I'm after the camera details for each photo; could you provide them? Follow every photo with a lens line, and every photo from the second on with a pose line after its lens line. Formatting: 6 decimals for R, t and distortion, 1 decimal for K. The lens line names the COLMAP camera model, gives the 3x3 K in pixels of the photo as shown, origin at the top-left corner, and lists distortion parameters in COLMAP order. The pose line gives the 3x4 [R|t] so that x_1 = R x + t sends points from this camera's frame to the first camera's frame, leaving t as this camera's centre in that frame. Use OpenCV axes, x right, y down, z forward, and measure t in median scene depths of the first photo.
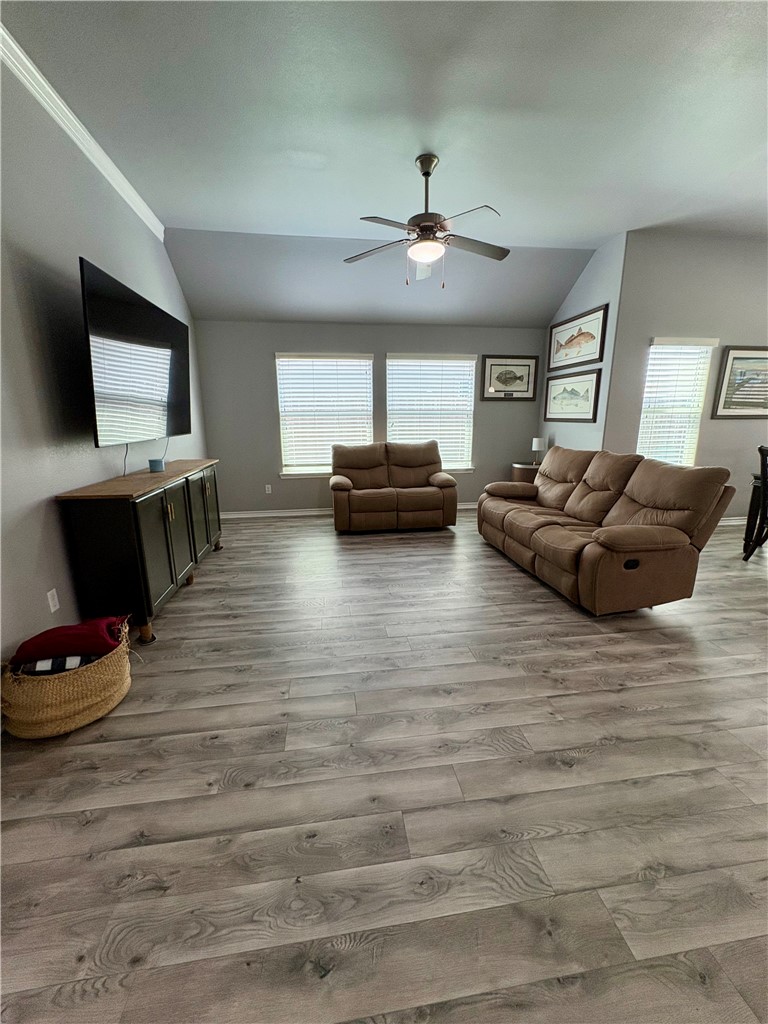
lens RADIAL K [[408.3, 0, 384.9], [0, 408.3, 511.5], [0, 0, 1]] dist [-0.000326, -0.000004]
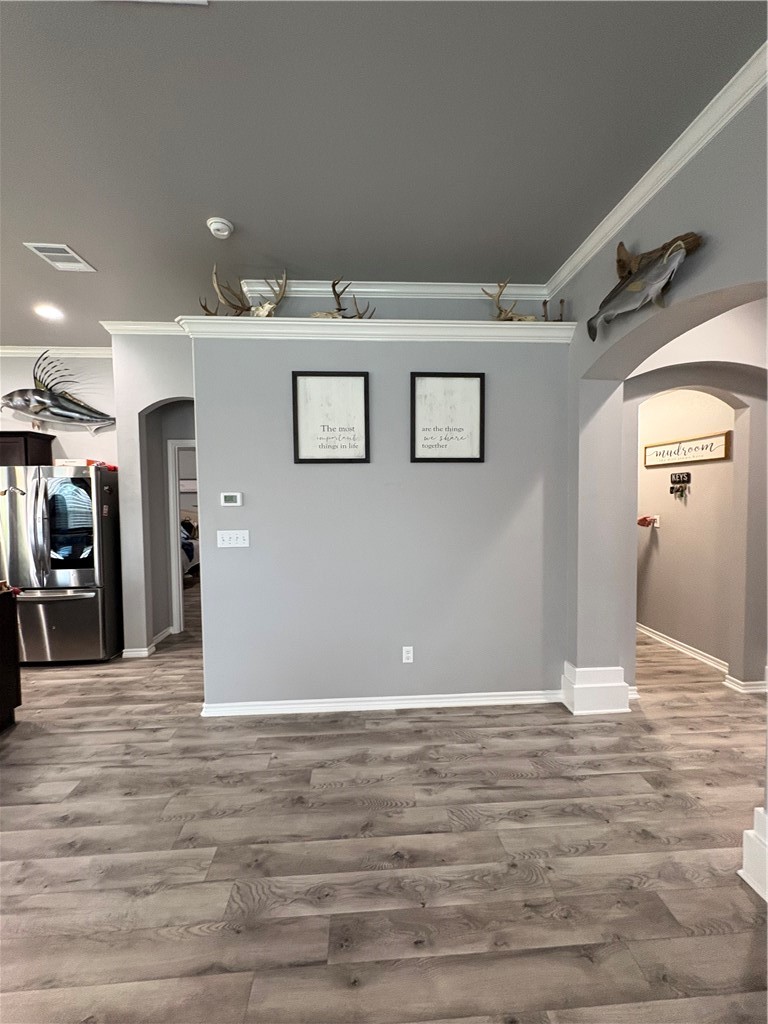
lens RADIAL K [[408.3, 0, 384.8], [0, 408.3, 511.1], [0, 0, 1]] dist [-0.000326, -0.000004]
pose [[-0.996915, 0.012843, 0.077428, -0.112392], [0.033381, 0.962230, 0.270182, -0.329021], [-0.071034, 0.271933, -0.959691, 1.018633]]
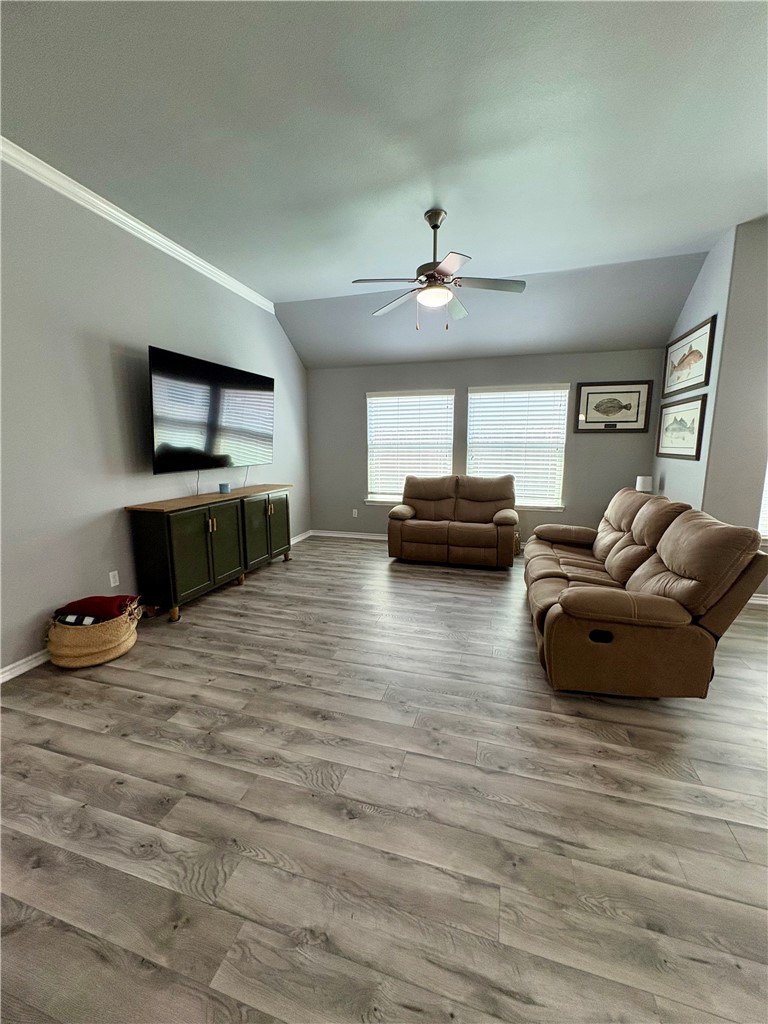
lens RADIAL K [[408.3, 0, 384.7], [0, 408.3, 511.2], [0, 0, 1]] dist [-0.000326, -0.000004]
pose [[0.905593, 0.071219, -0.418126, 0.628690], [-0.098311, 0.994201, -0.043585, -0.049693], [0.412597, 0.080577, 0.907343, 0.063935]]
